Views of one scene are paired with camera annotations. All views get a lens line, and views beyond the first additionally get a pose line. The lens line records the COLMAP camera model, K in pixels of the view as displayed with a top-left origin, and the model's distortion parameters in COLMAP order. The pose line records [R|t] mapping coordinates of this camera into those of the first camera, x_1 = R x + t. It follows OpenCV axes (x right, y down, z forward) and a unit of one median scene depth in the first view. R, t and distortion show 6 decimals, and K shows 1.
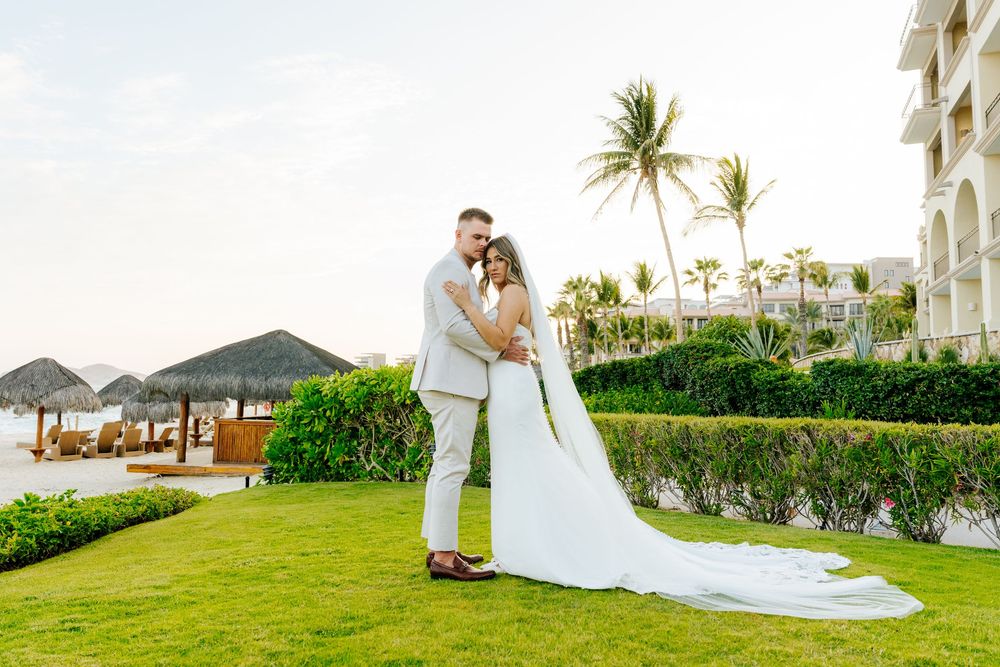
lens RADIAL K [[734.6, 0, 500.0], [0, 734.6, 333.5], [0, 0, 1]] dist [0.001584, -0.006400]
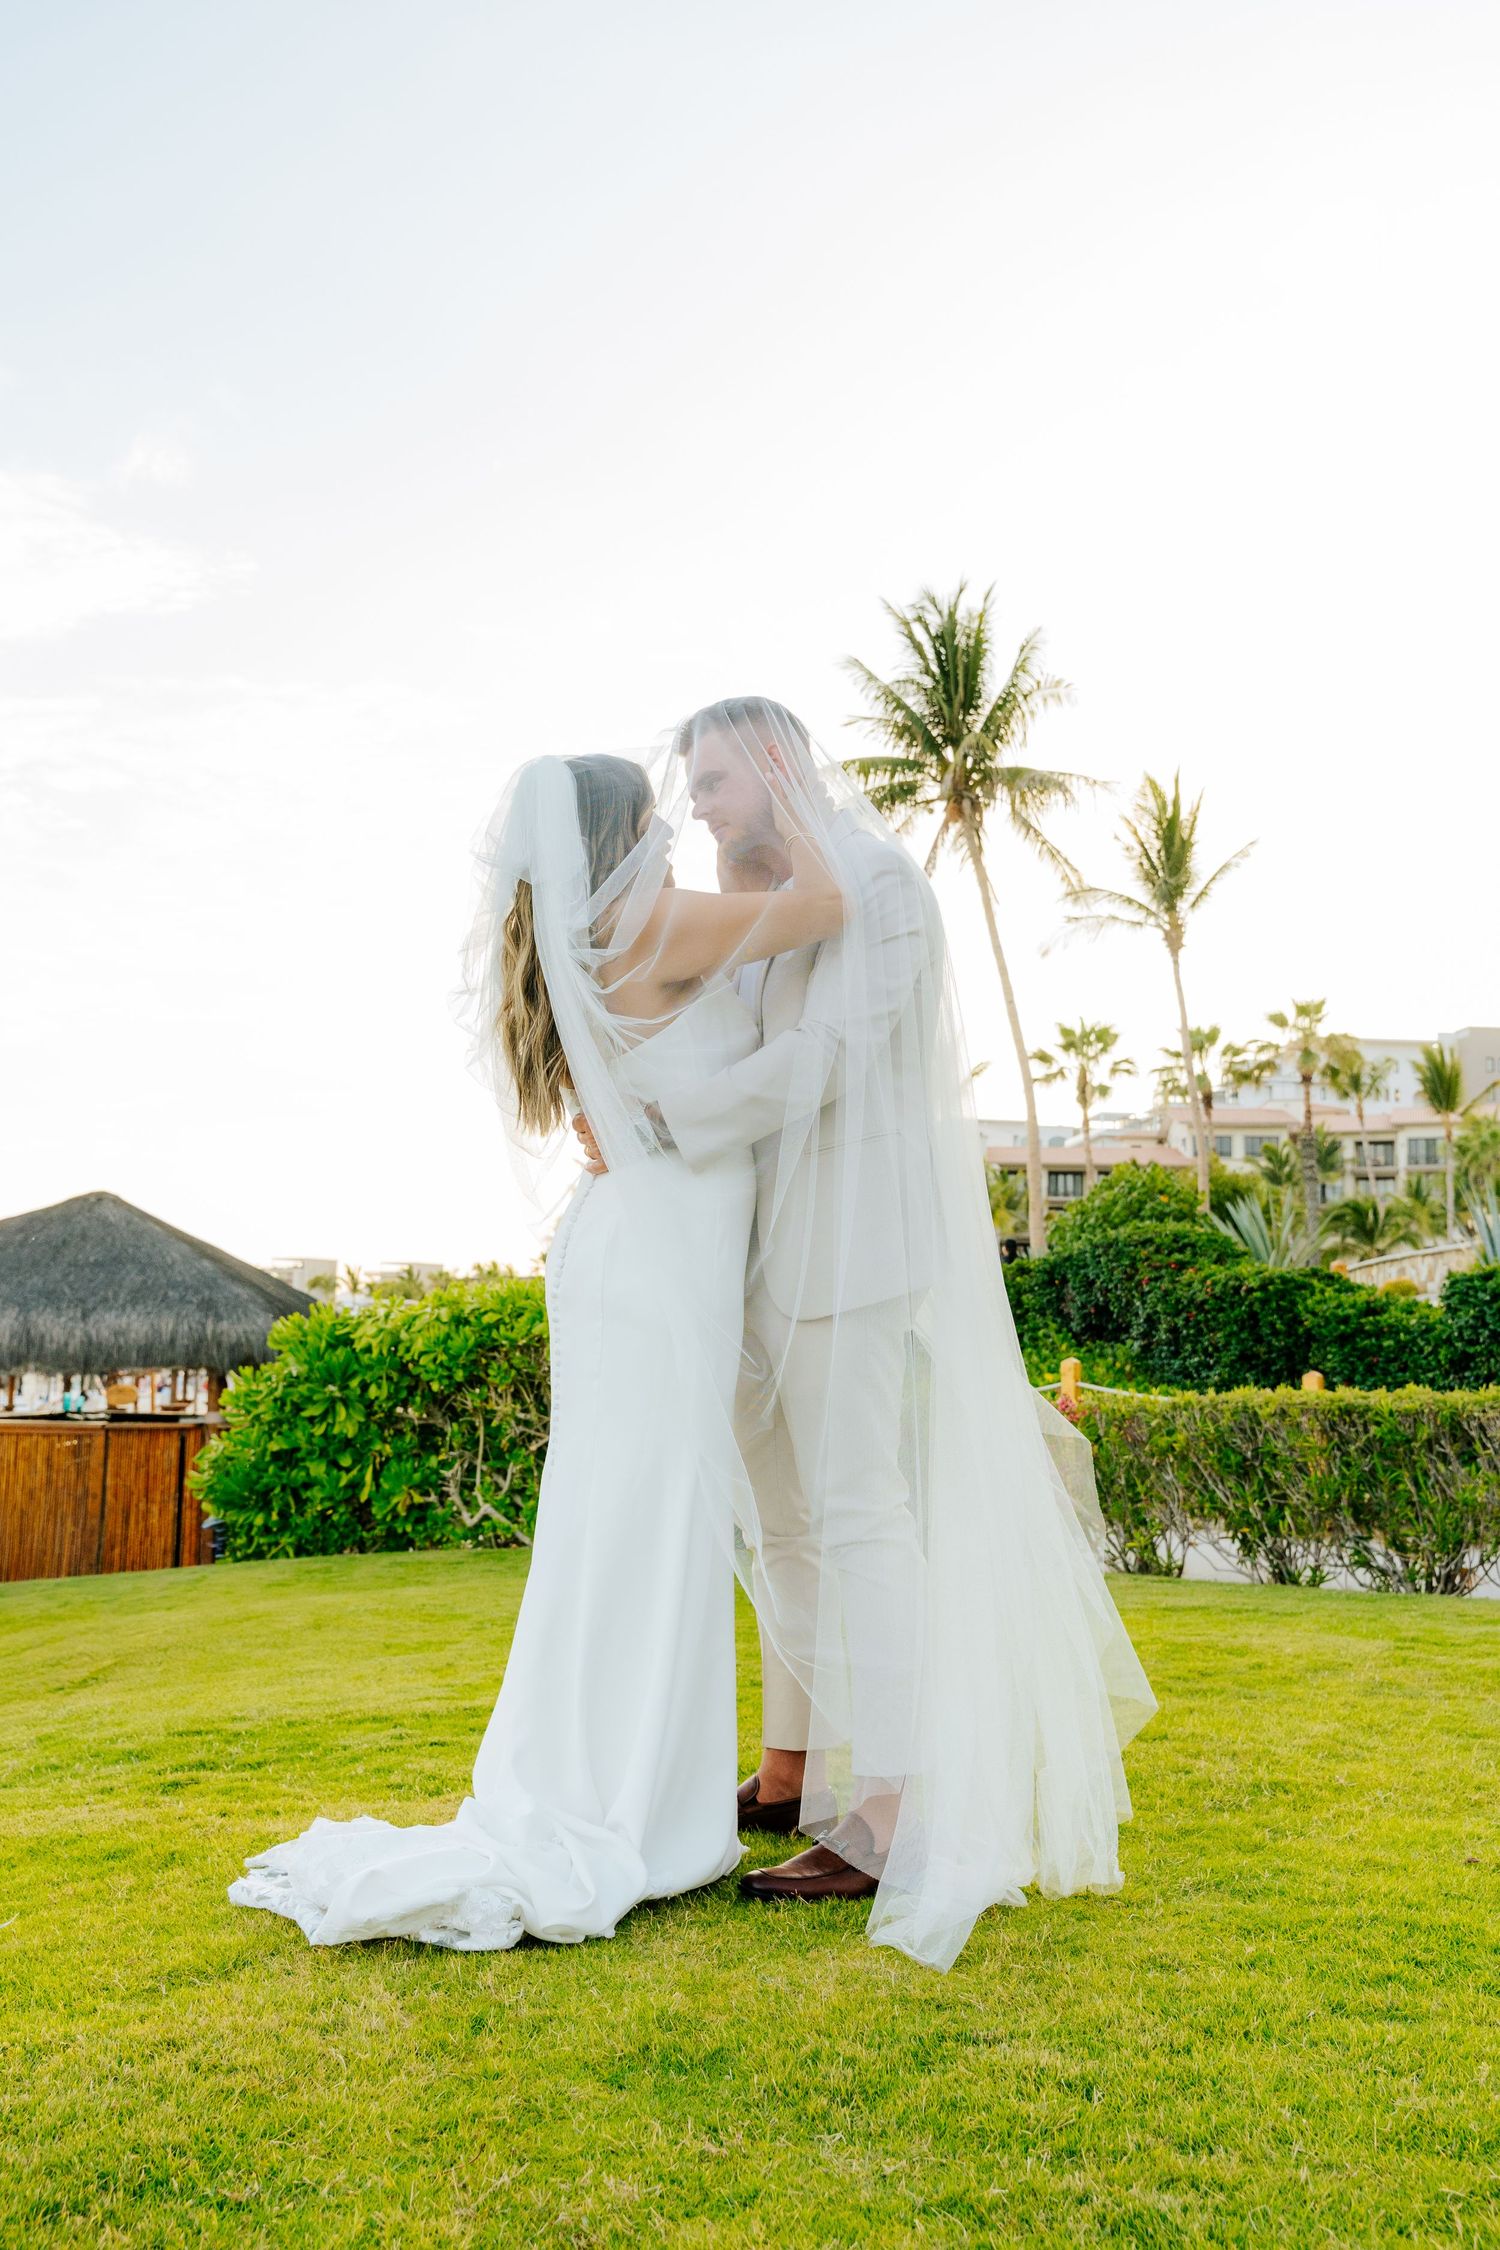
lens RADIAL K [[1927.5, 0, 797.6], [0, 1927.5, 1146.2], [0, 0, 1]] dist [0.004205, 0.000861]
pose [[0.989559, 0.012487, 0.143587, -0.148544], [-0.008126, 0.999489, -0.030921, -0.000586], [-0.143900, 0.029431, 0.989154, -0.136434]]
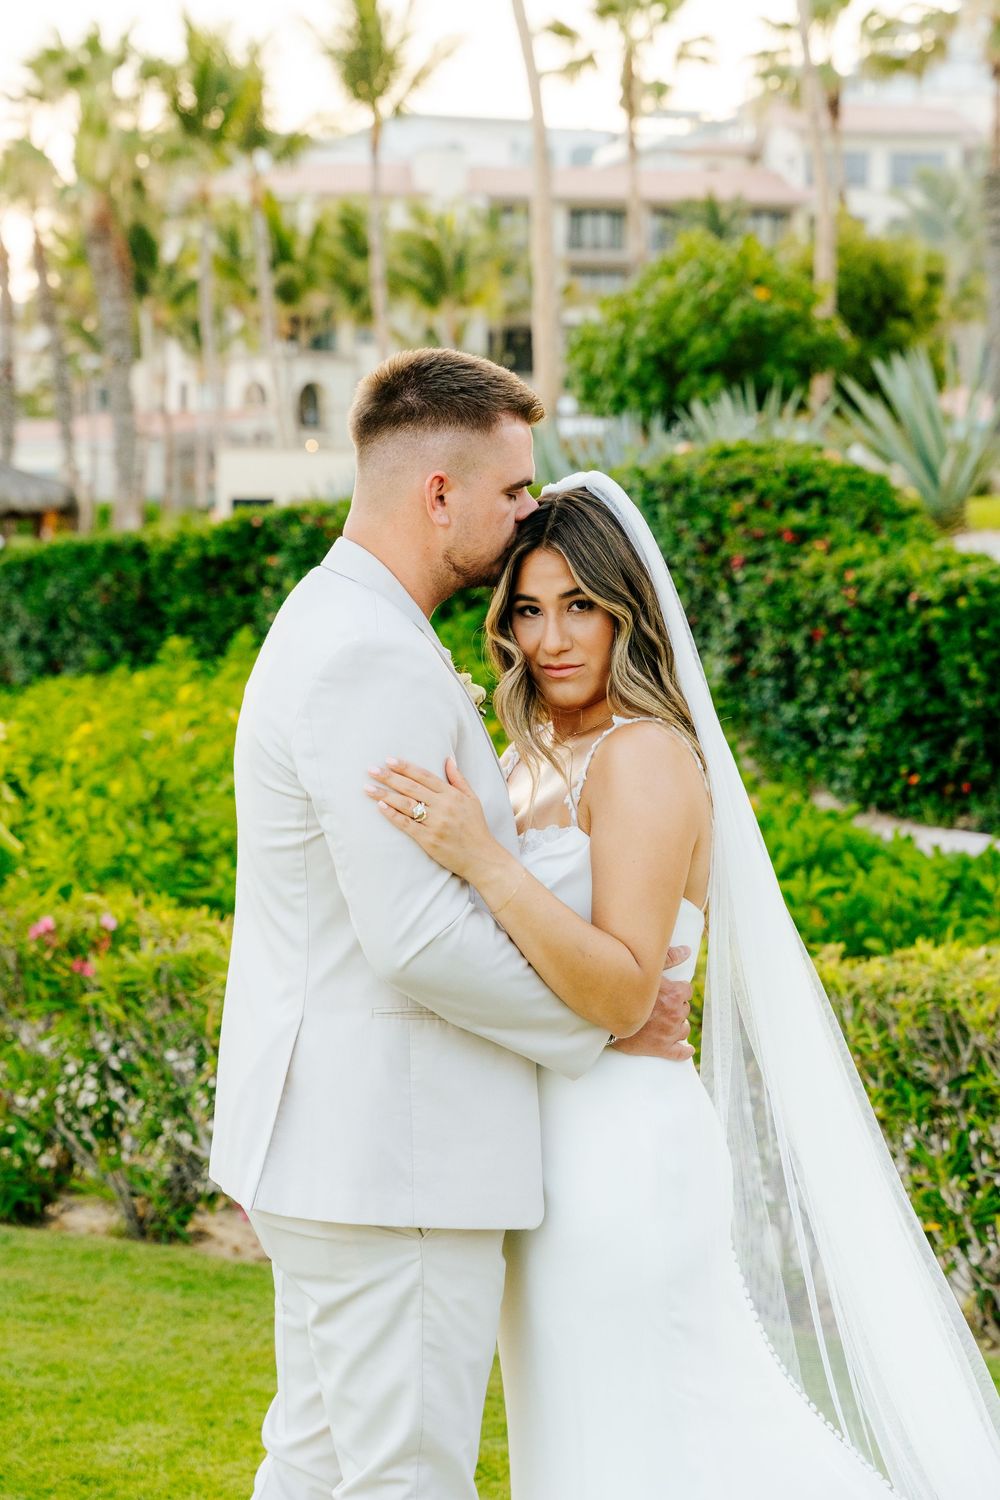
lens RADIAL K [[3138.8, 0, 571.1], [0, 3138.8, 723.7], [0, 0, 1]] dist [0.058454, 0.122080]
pose [[0.962256, -0.024174, 0.271071, -0.104533], [-0.017563, 0.988455, 0.150493, -0.082697], [-0.271579, -0.149574, 0.950722, 0.027372]]
